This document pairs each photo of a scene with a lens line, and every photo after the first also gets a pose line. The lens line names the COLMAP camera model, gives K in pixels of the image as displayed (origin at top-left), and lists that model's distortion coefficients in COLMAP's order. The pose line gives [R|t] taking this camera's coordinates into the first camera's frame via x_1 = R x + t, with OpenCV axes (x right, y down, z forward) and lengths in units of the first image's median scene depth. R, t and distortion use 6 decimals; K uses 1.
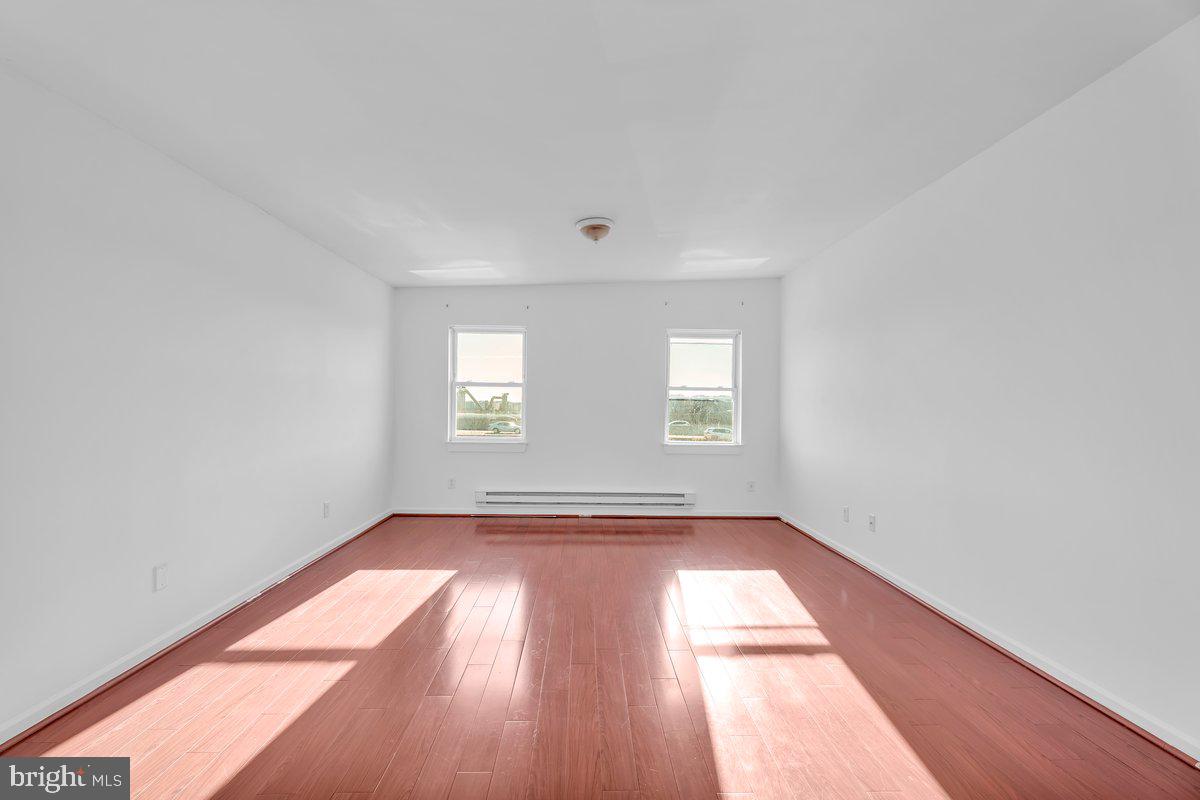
lens RADIAL K [[535.5, 0, 600.0], [0, 535.5, 400.0], [0, 0, 1]] dist [0.015105, 0.000204]
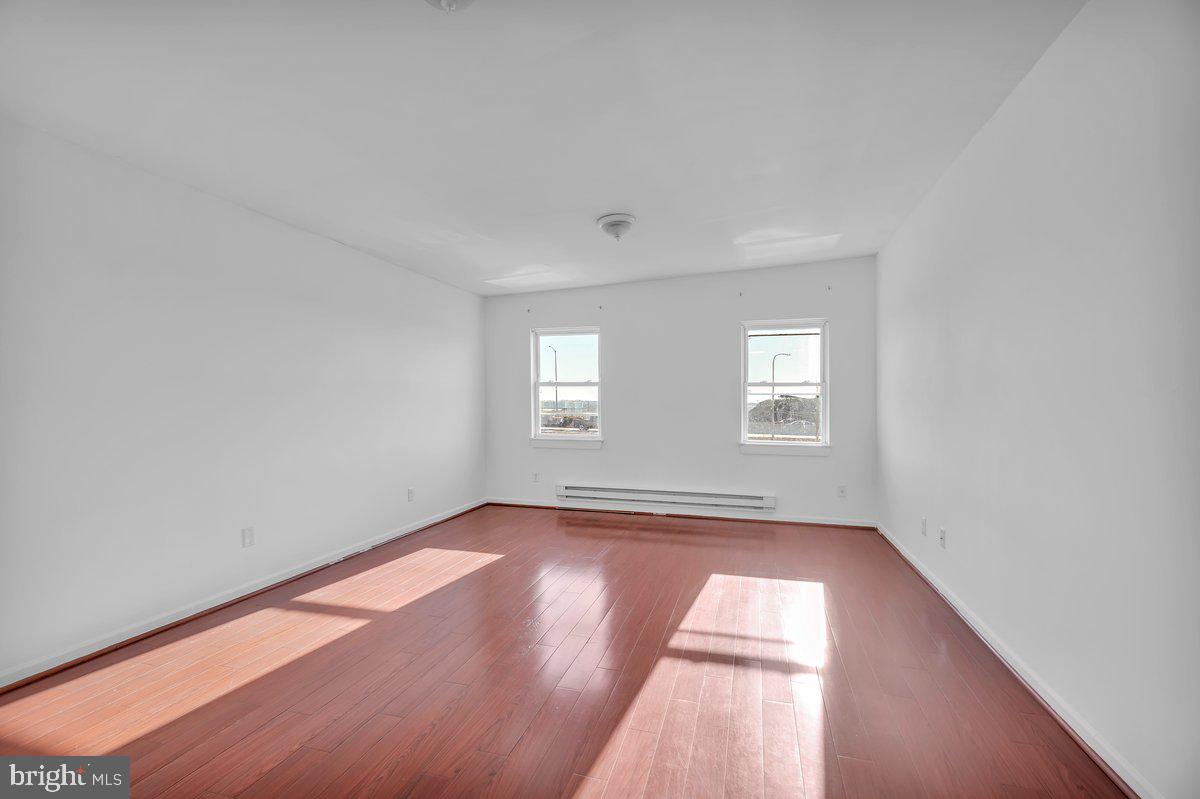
lens RADIAL K [[534.8, 0, 590.7], [0, 534.8, 408.5], [0, 0, 1]] dist [0.002082, -0.000148]
pose [[0.950438, -0.005509, -0.310867, 0.163487], [0.010307, 0.999852, 0.013793, 0.005205], [0.310745, -0.016313, 0.950353, 0.020628]]
